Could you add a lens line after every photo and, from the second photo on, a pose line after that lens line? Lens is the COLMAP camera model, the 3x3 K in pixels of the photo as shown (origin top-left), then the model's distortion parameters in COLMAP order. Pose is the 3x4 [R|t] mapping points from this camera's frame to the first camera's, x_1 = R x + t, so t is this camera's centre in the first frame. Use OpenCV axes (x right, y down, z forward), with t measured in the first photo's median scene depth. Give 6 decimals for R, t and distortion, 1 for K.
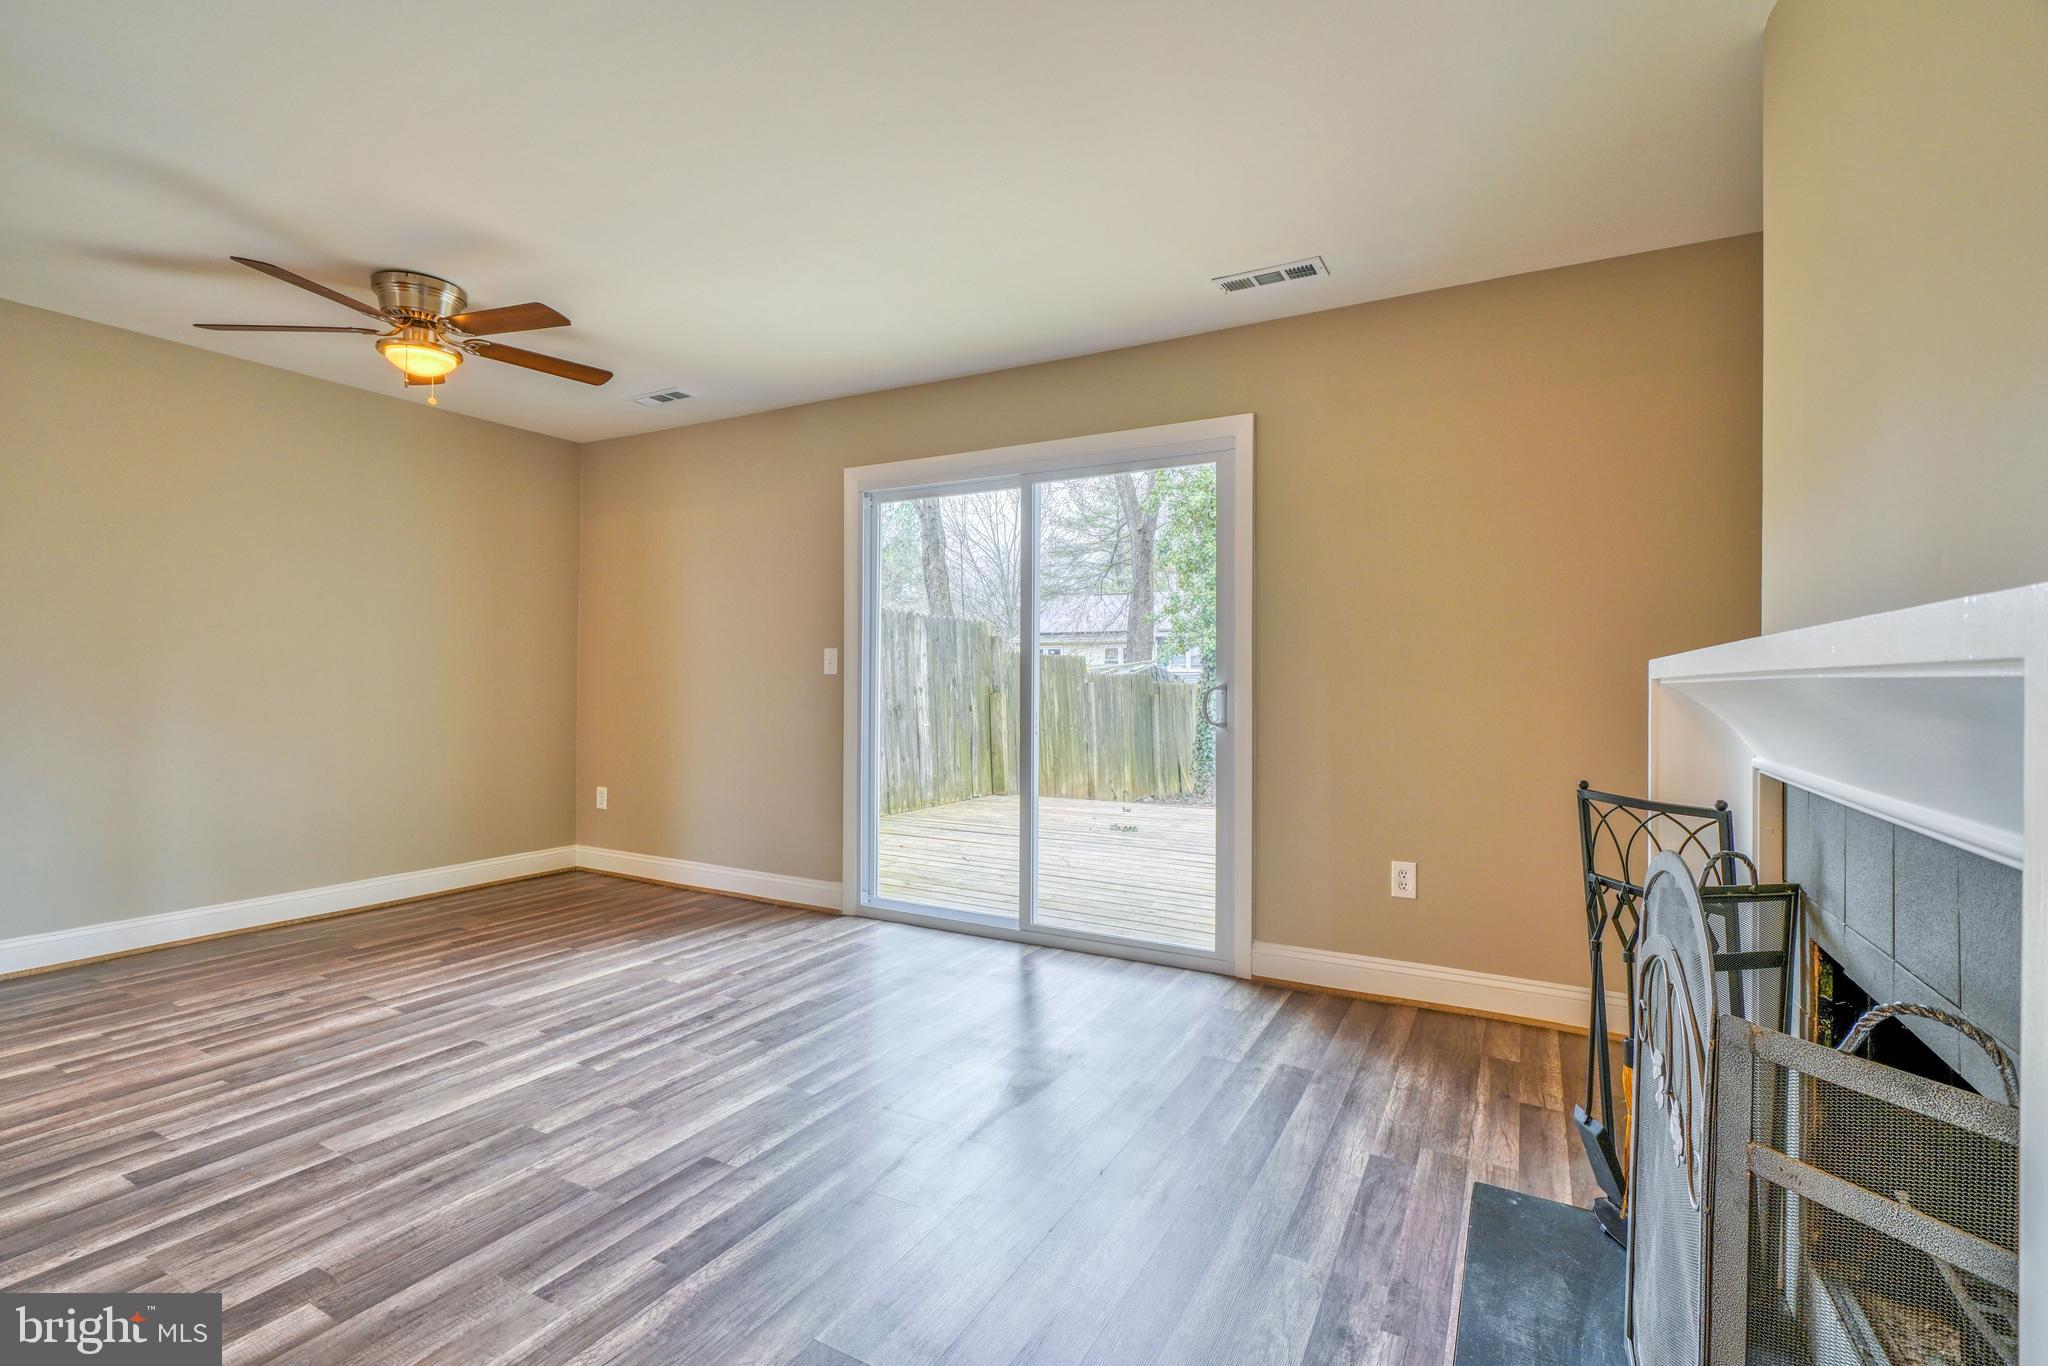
lens RADIAL K [[916.9, 0, 1020.2], [0, 916.9, 672.0], [0, 0, 1]] dist [-0.009865, 0.003895]
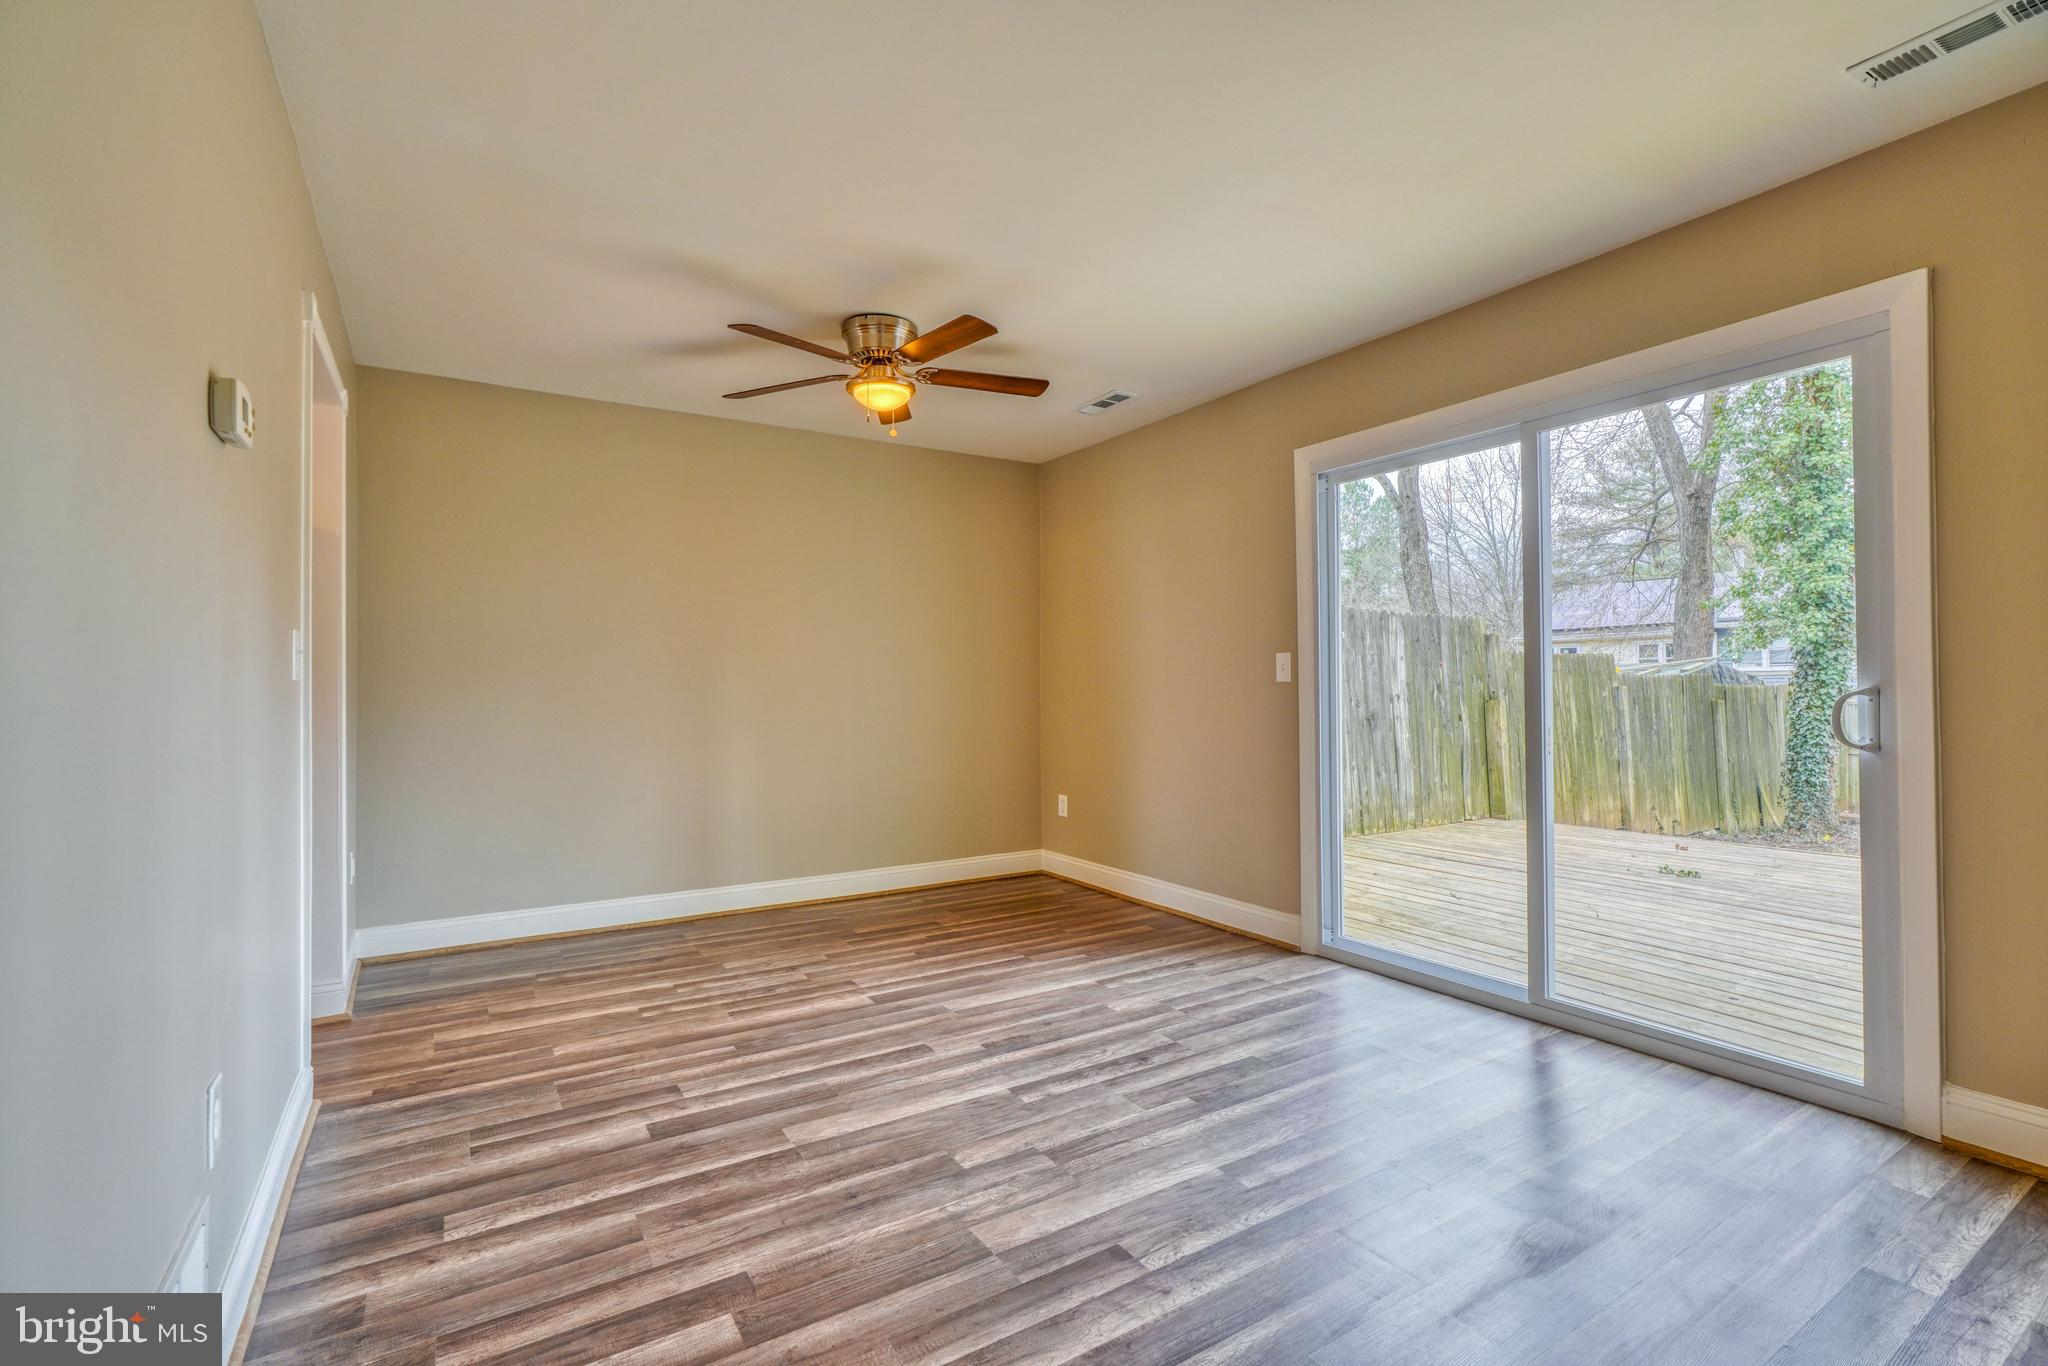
lens RADIAL K [[916.9, 0, 1017.0], [0, 916.9, 683.7], [0, 0, 1]] dist [-0.009865, 0.003895]
pose [[0.874287, -0.016245, -0.485138, -0.000562], [0.017955, 0.999838, -0.001121, 0.001259], [0.485077, -0.007731, 0.874437, 0.135363]]
